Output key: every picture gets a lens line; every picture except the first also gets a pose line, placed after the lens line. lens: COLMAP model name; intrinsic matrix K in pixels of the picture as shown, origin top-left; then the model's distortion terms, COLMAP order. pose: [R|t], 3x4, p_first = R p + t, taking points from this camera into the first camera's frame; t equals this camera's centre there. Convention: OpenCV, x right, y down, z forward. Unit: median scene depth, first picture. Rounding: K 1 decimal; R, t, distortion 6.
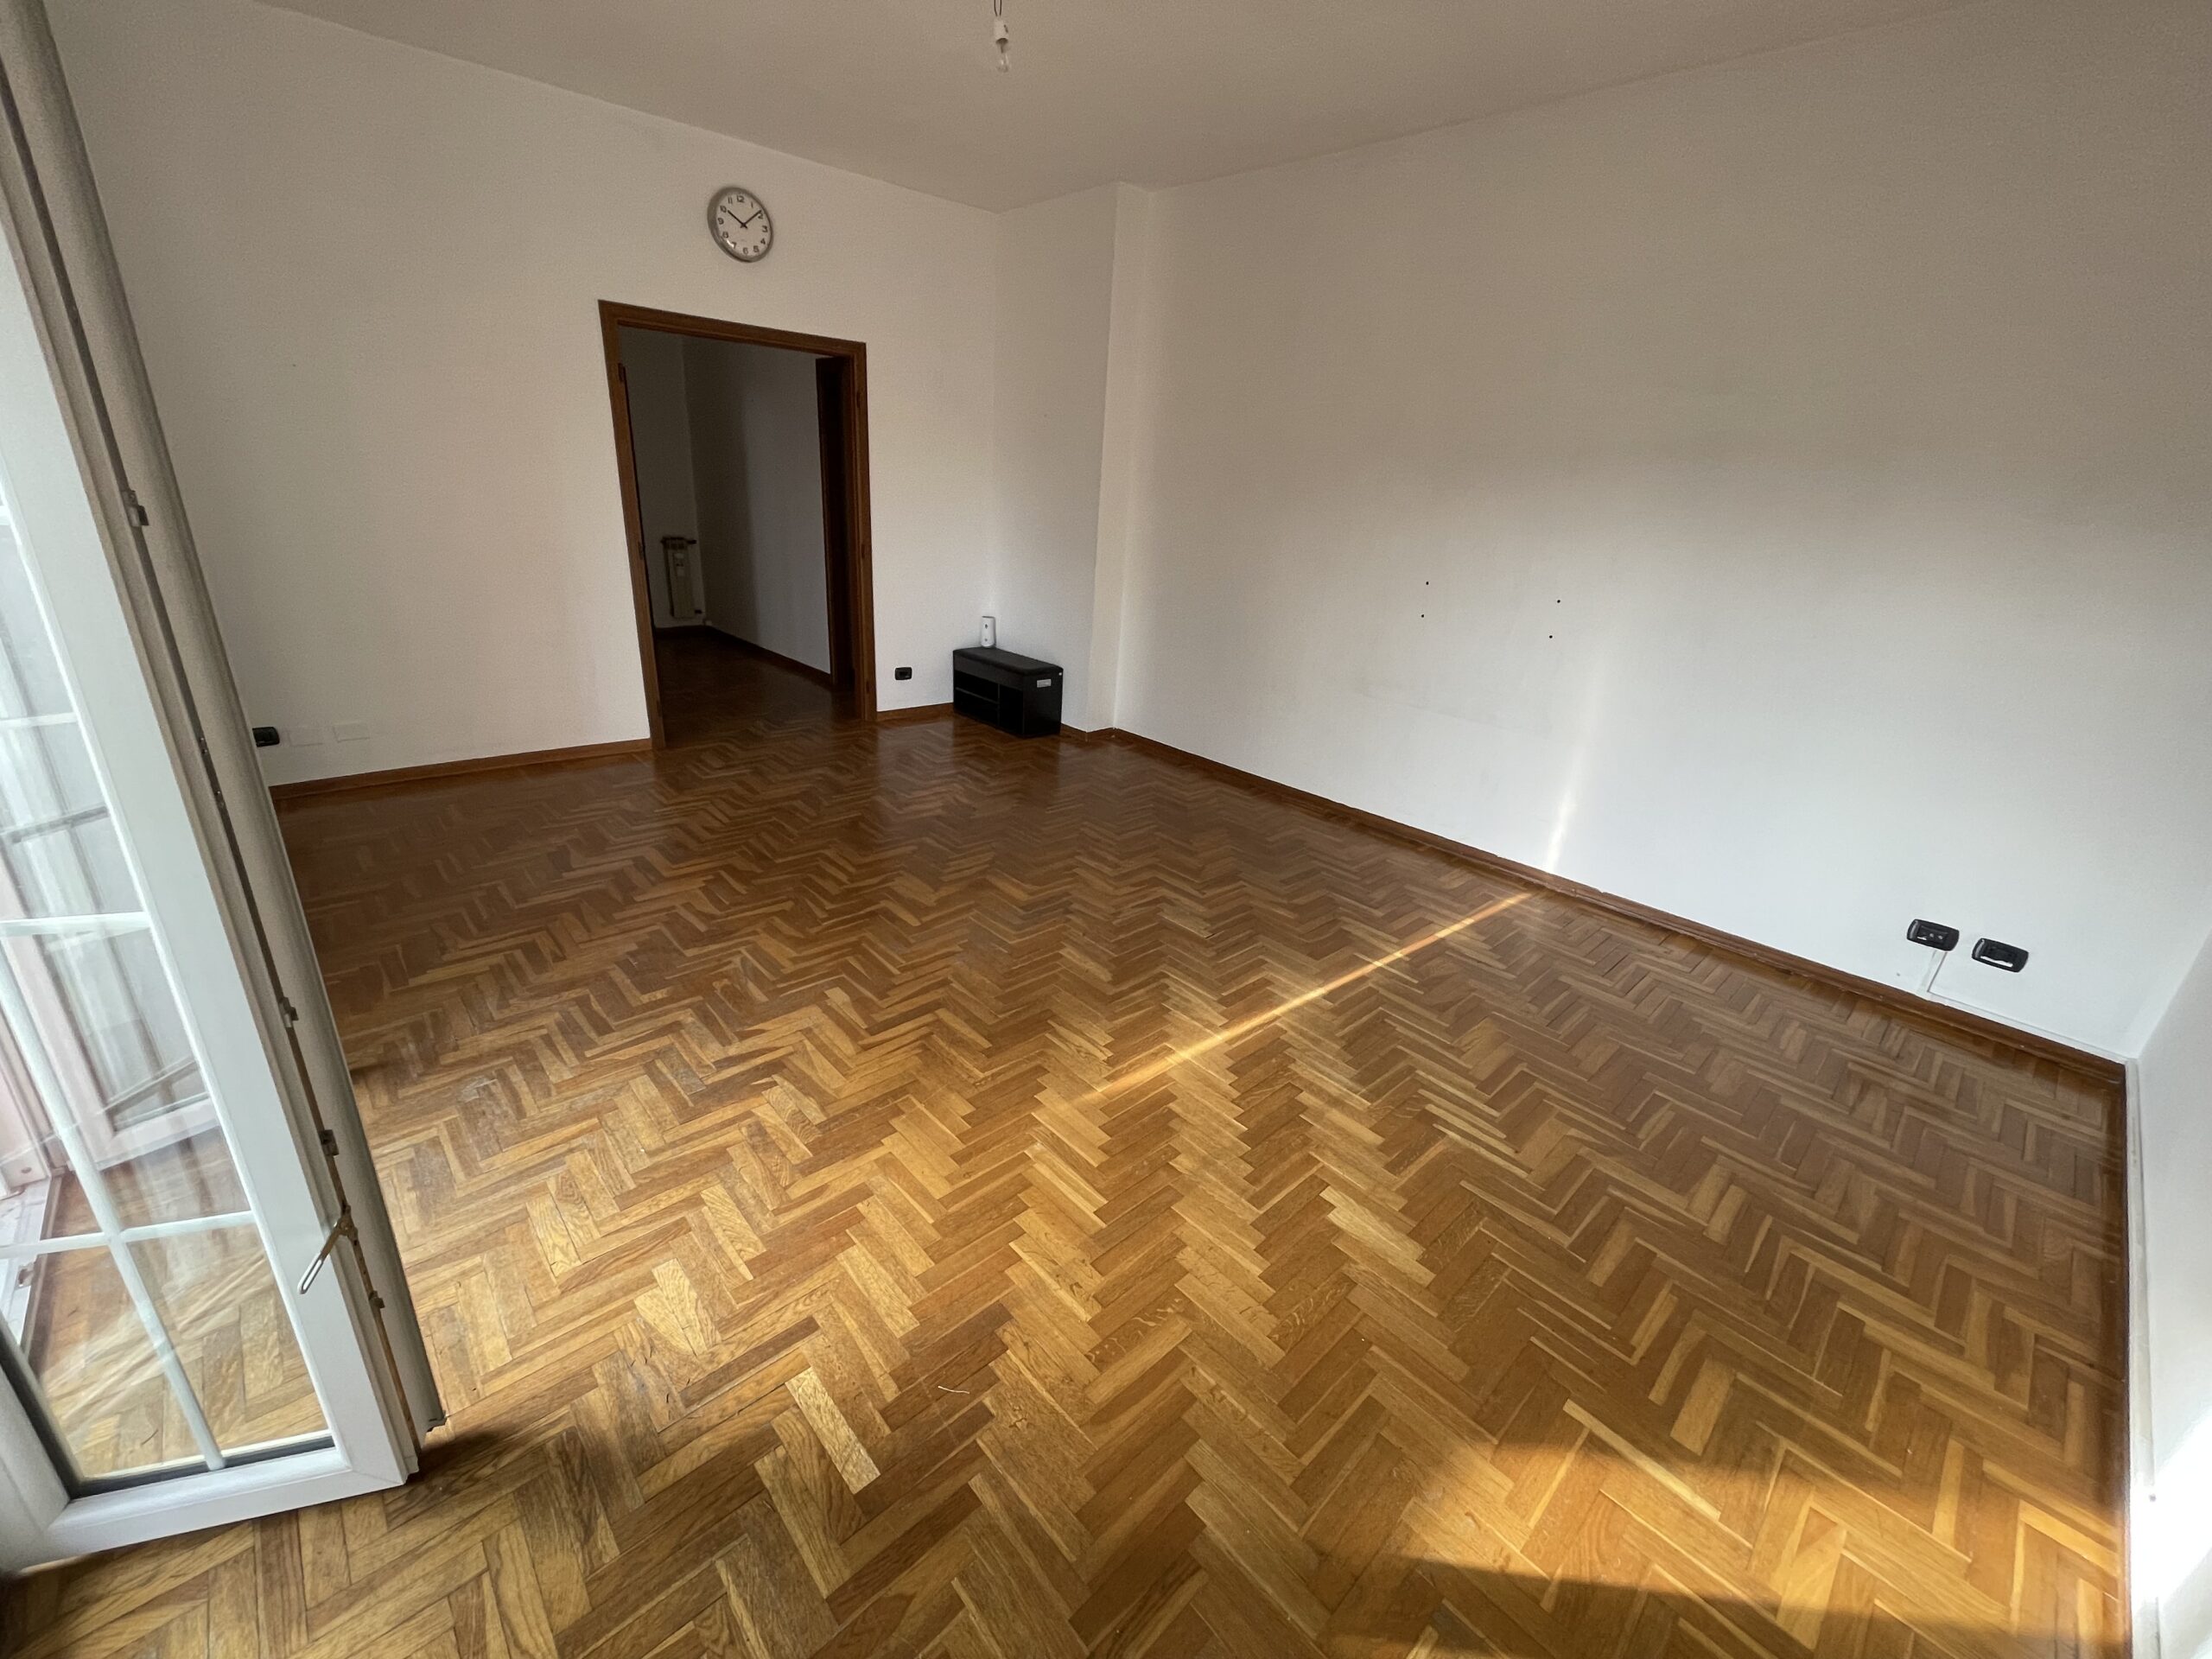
lens RADIAL K [[892.4, 0, 1106.0], [0, 892.4, 829.5], [0, 0, 1]] dist [-0.003200, 0.000194]
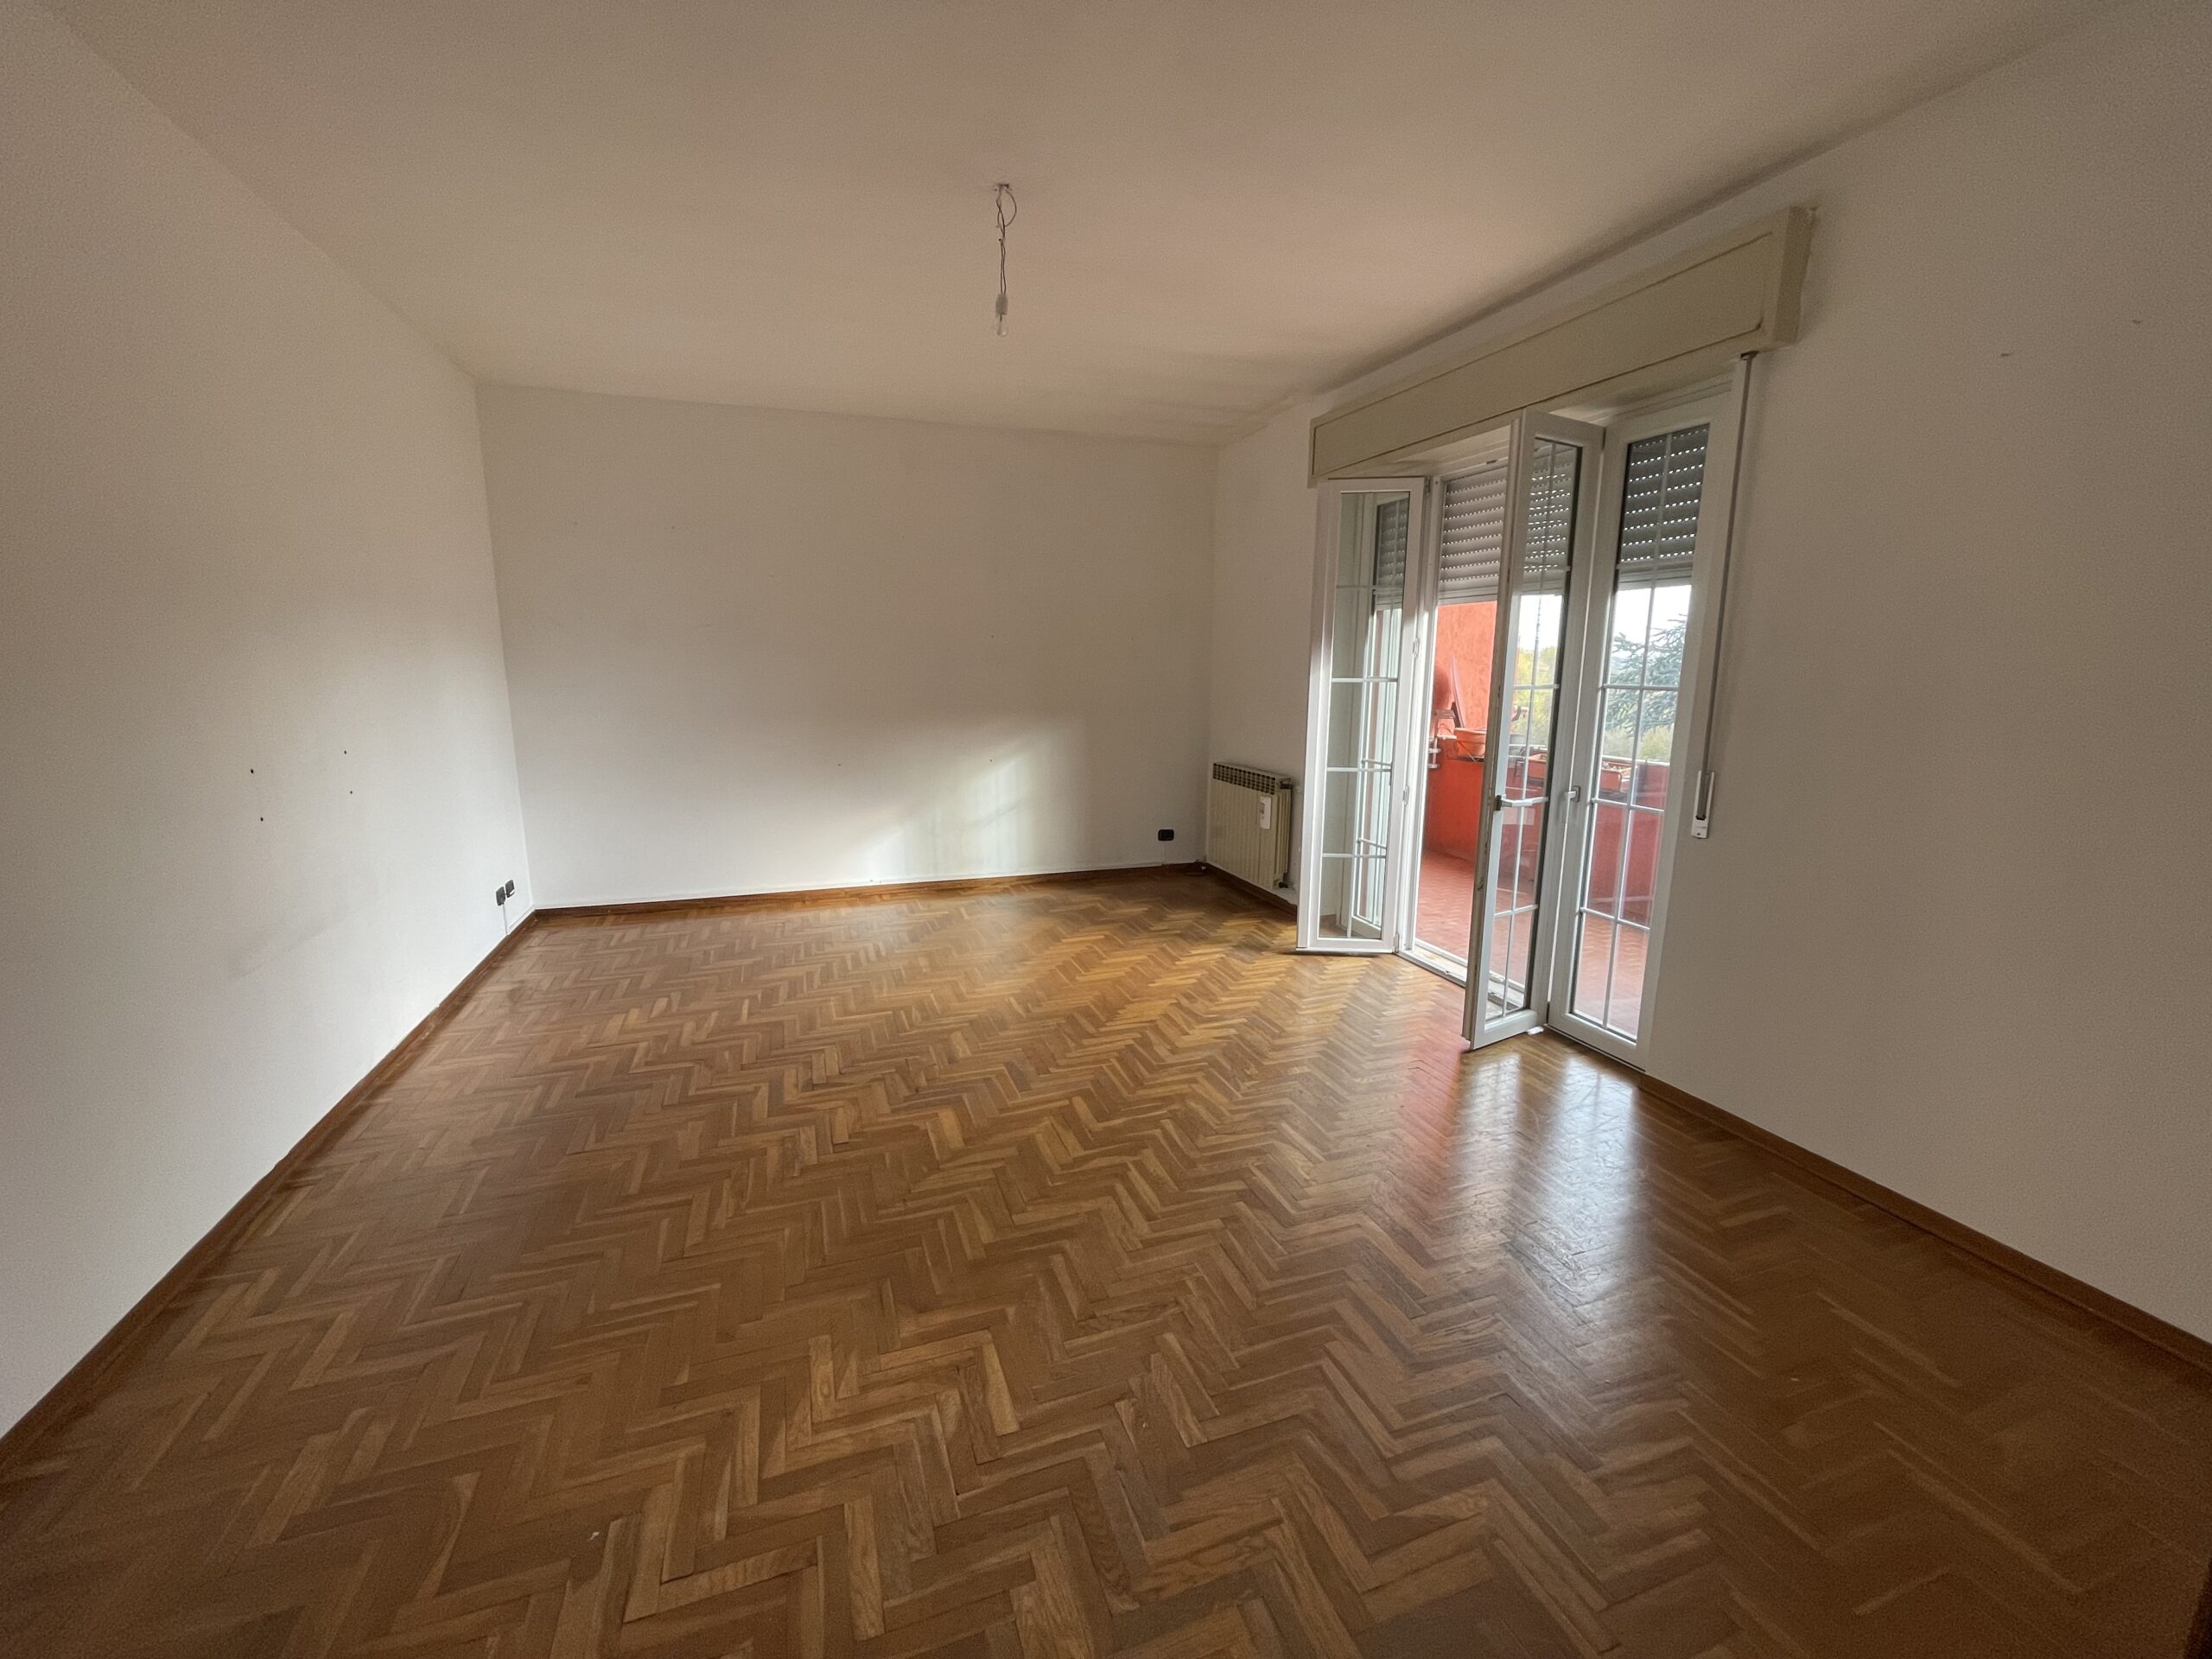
lens RADIAL K [[911.2, 0, 1099.2], [0, 911.2, 818.3], [0, 0, 1]] dist [-0.001895, -0.000180]
pose [[-0.913929, -0.133993, 0.383119, -0.525597], [0.087281, 0.856968, 0.507926, -0.602744], [-0.396379, 0.497647, -0.771512, 1.463140]]
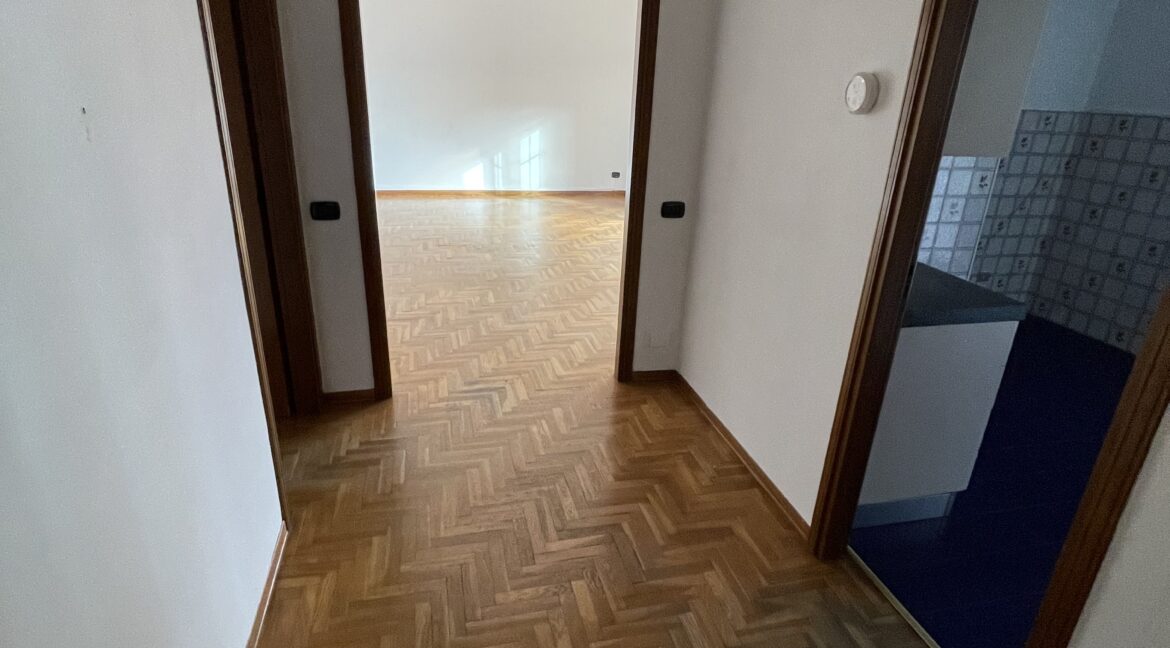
lens RADIAL K [[639.5, 0, 588.0], [0, 639.5, 321.3], [0, 0, 1]] dist [-0.000314, 0.000028]
pose [[-0.872843, -0.264426, 0.410152, -1.049144], [0.081224, 0.750030, 0.656398, -0.865269], [-0.481194, 0.606246, -0.633180, 2.019411]]
